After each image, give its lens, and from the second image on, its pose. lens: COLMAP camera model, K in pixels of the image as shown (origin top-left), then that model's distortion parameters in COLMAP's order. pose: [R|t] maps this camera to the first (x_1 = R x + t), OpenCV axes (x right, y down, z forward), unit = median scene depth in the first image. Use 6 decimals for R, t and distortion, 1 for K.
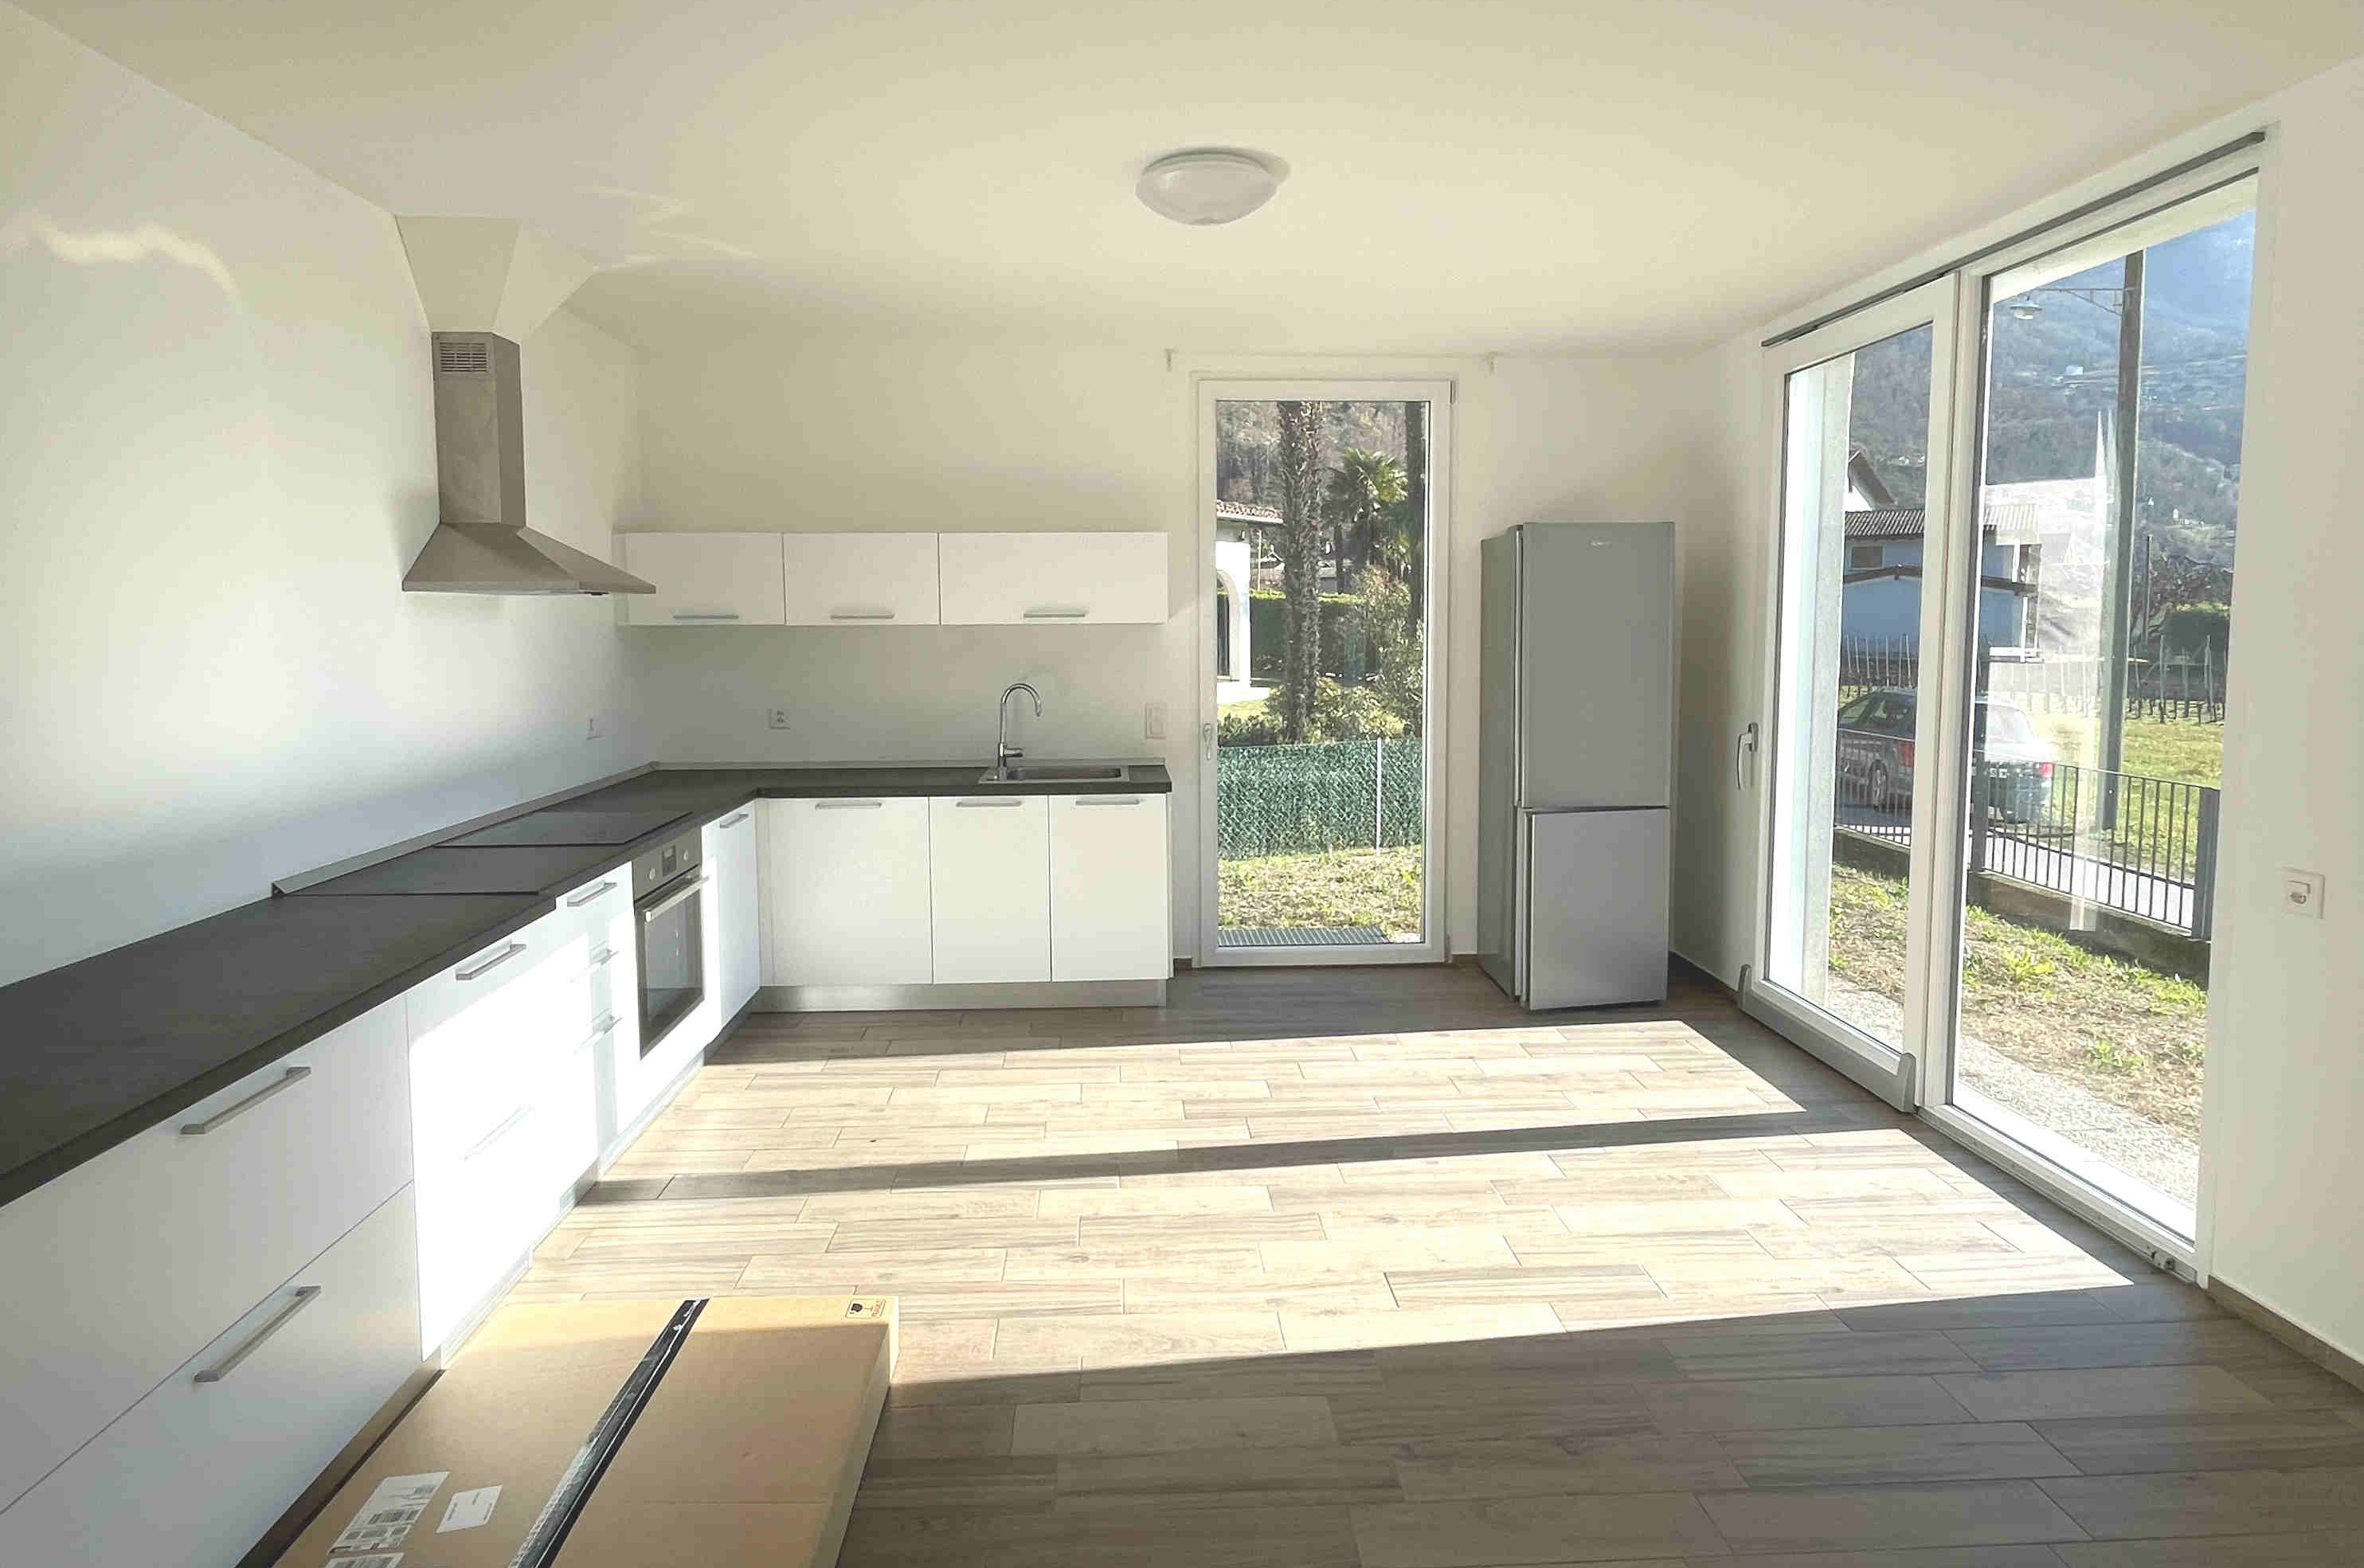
lens RADIAL K [[1260.6, 0, 1171.9], [0, 1260.6, 715.0], [0, 0, 1]] dist [-0.003224, -0.000131]
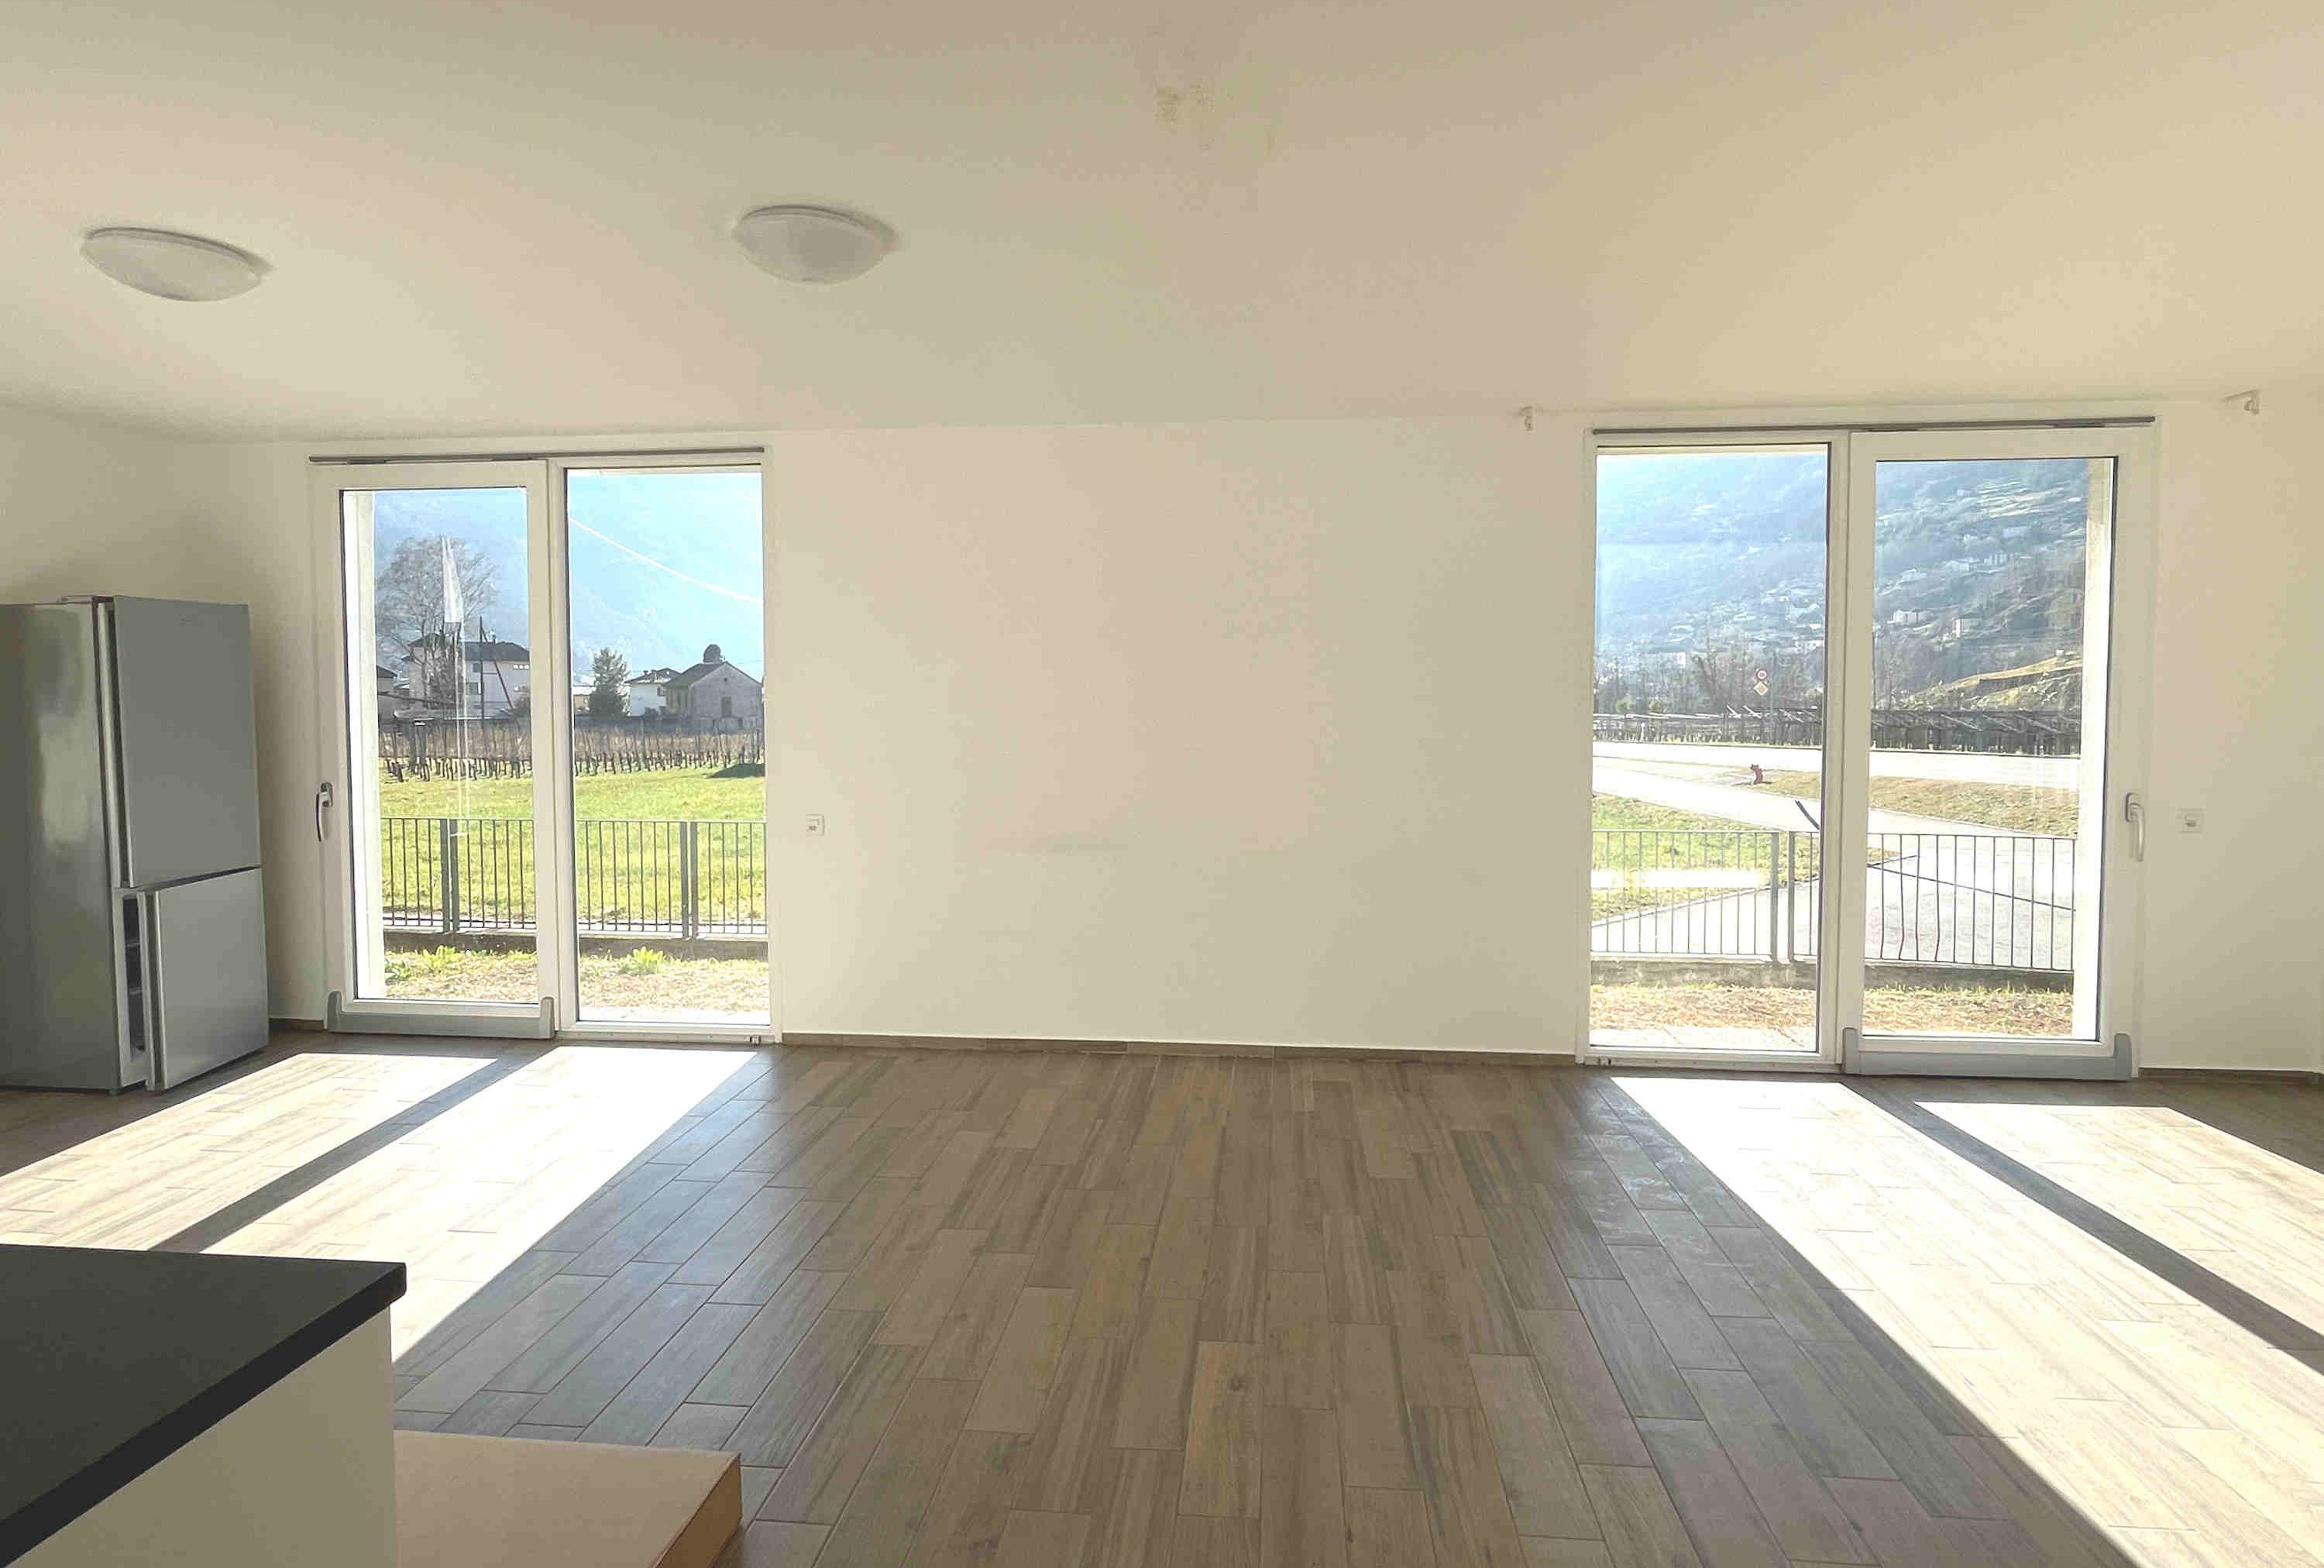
lens RADIAL K [[1217.0, 0, 1163.5], [0, 1217.0, 739.1], [0, 0, 1]] dist [-0.000914, -0.000600]
pose [[0.144835, -0.037528, 0.988744, -0.600123], [0.076884, 0.996686, 0.026567, -0.004780], [-0.986464, 0.072171, 0.147240, 0.078874]]
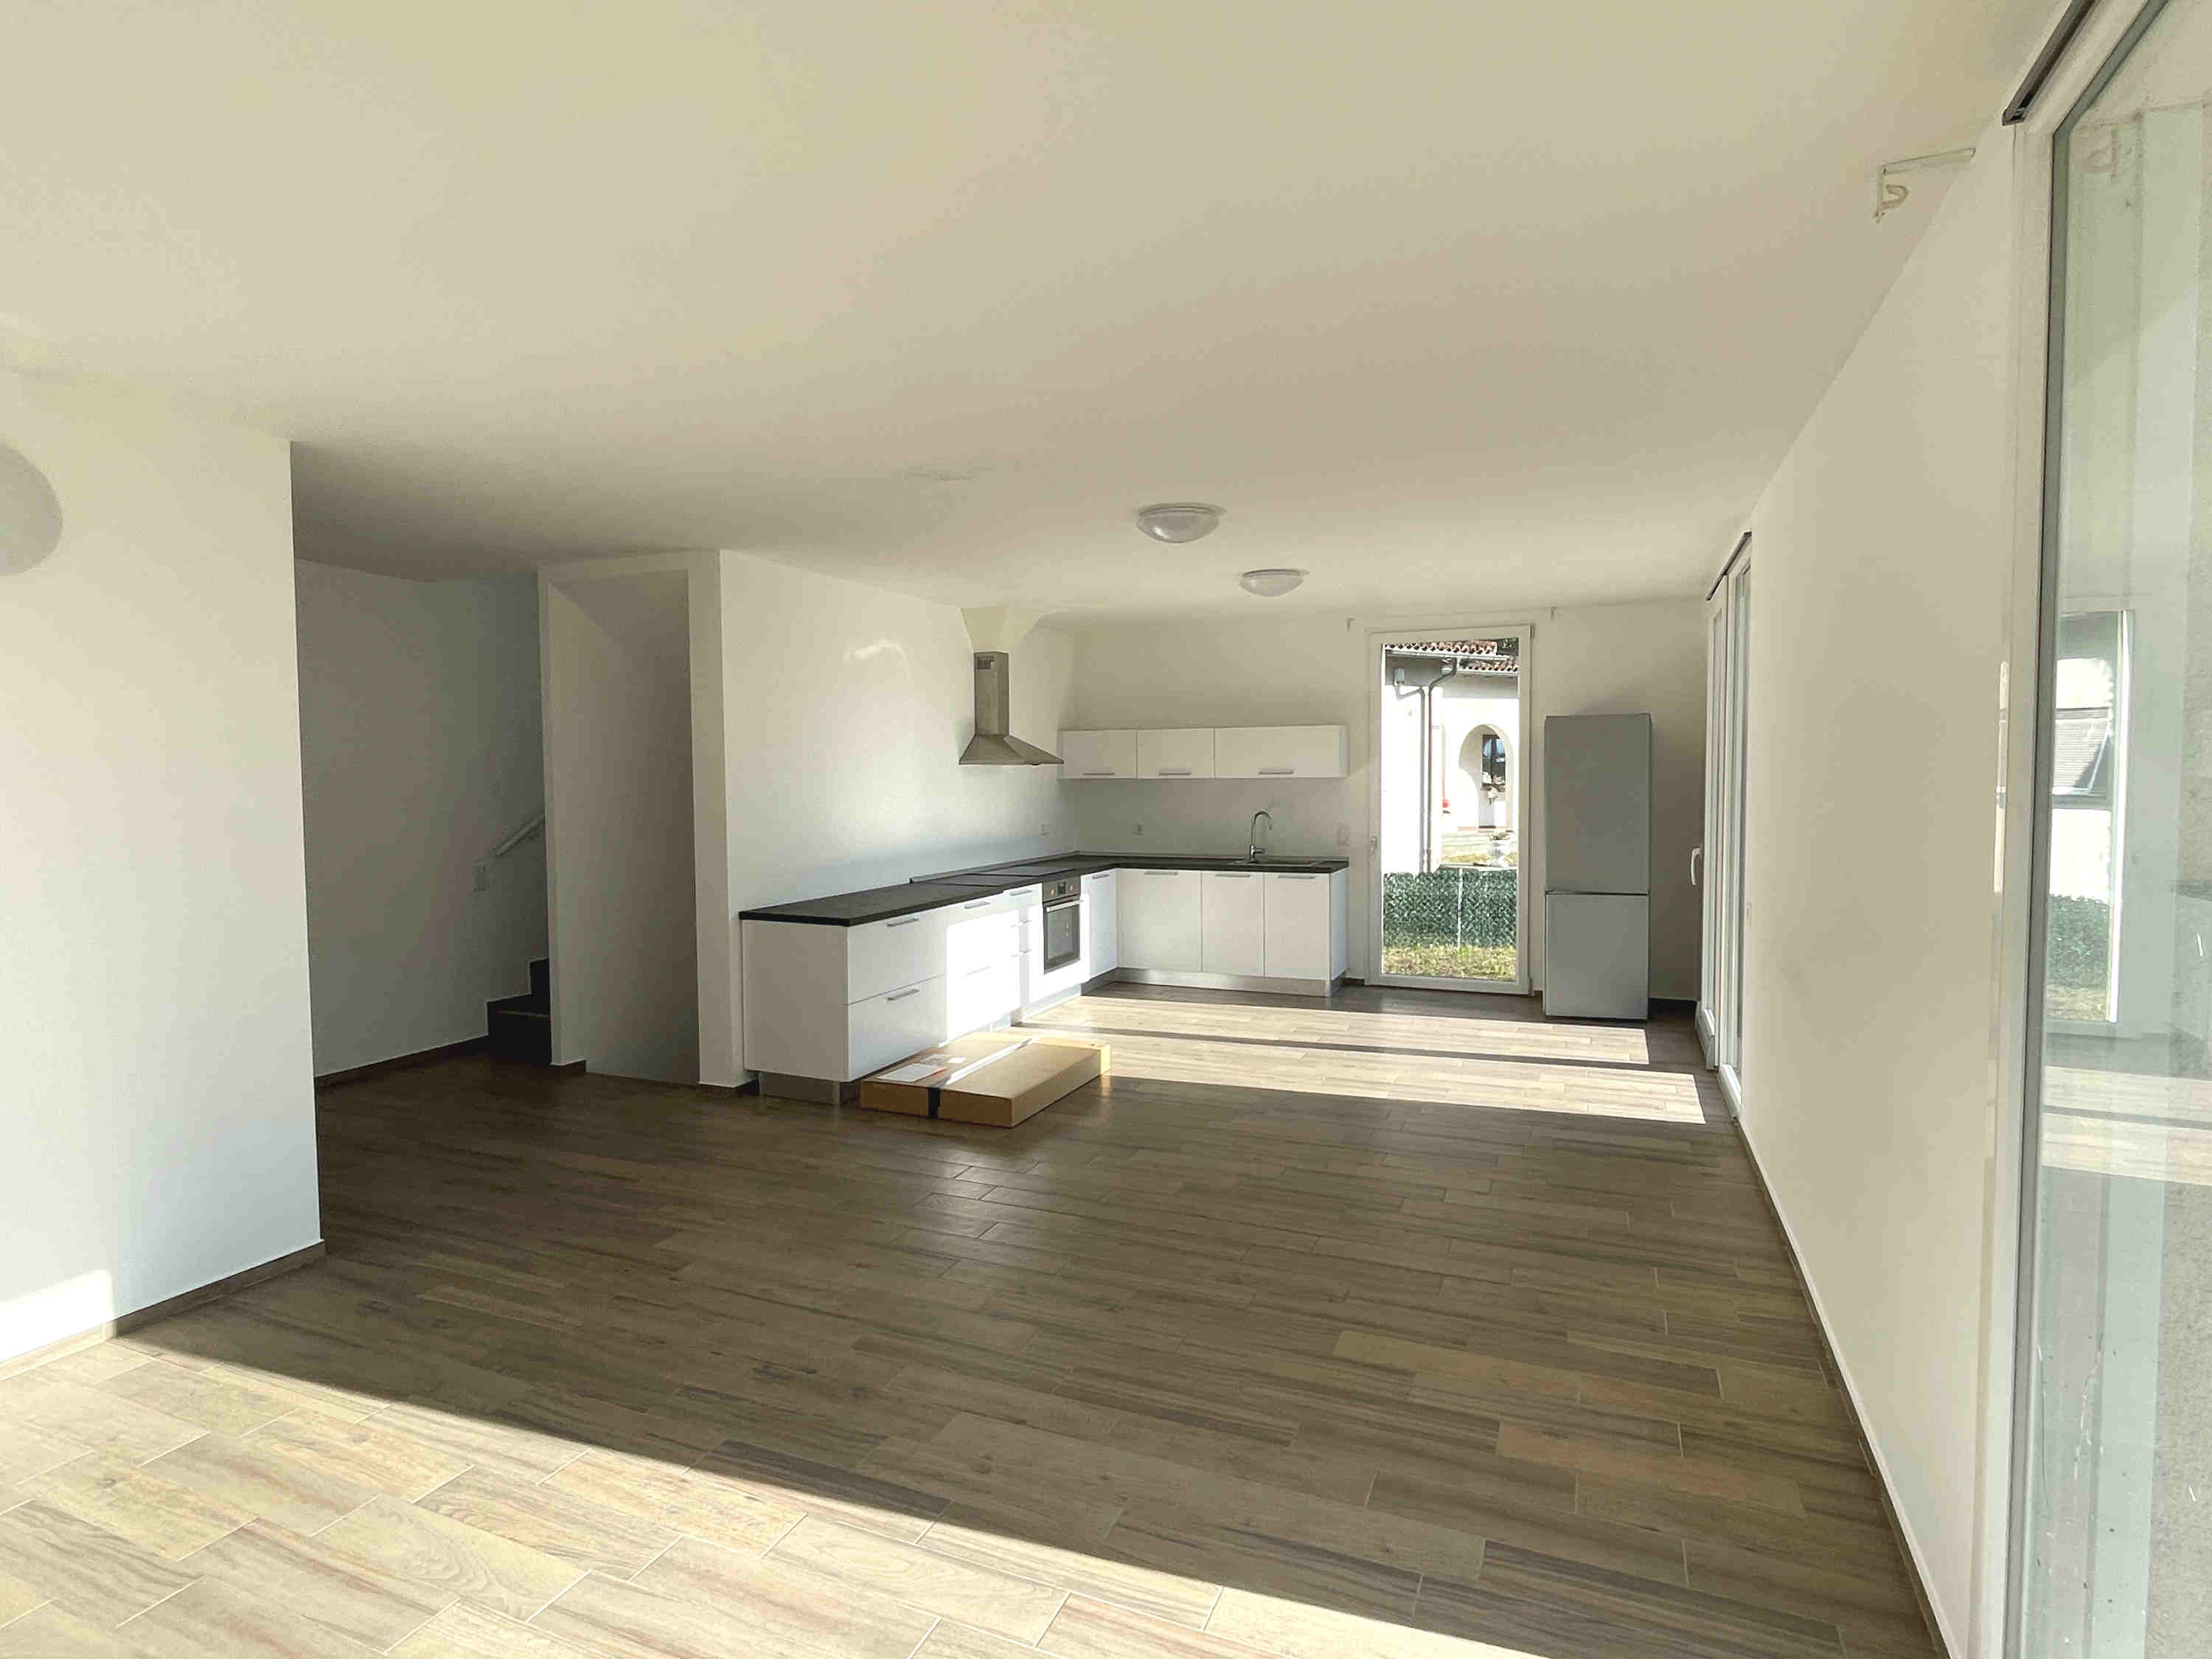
lens RADIAL K [[1156.5, 0, 1104.6], [0, 1156.5, 825.2], [0, 0, 1]] dist [-0.000743, -0.000597]
pose [[0.899376, 0.018130, -0.436799, 0.471464], [-0.030243, 0.999326, -0.020792, 0.042197], [0.436128, 0.031910, 0.899319, -0.669540]]
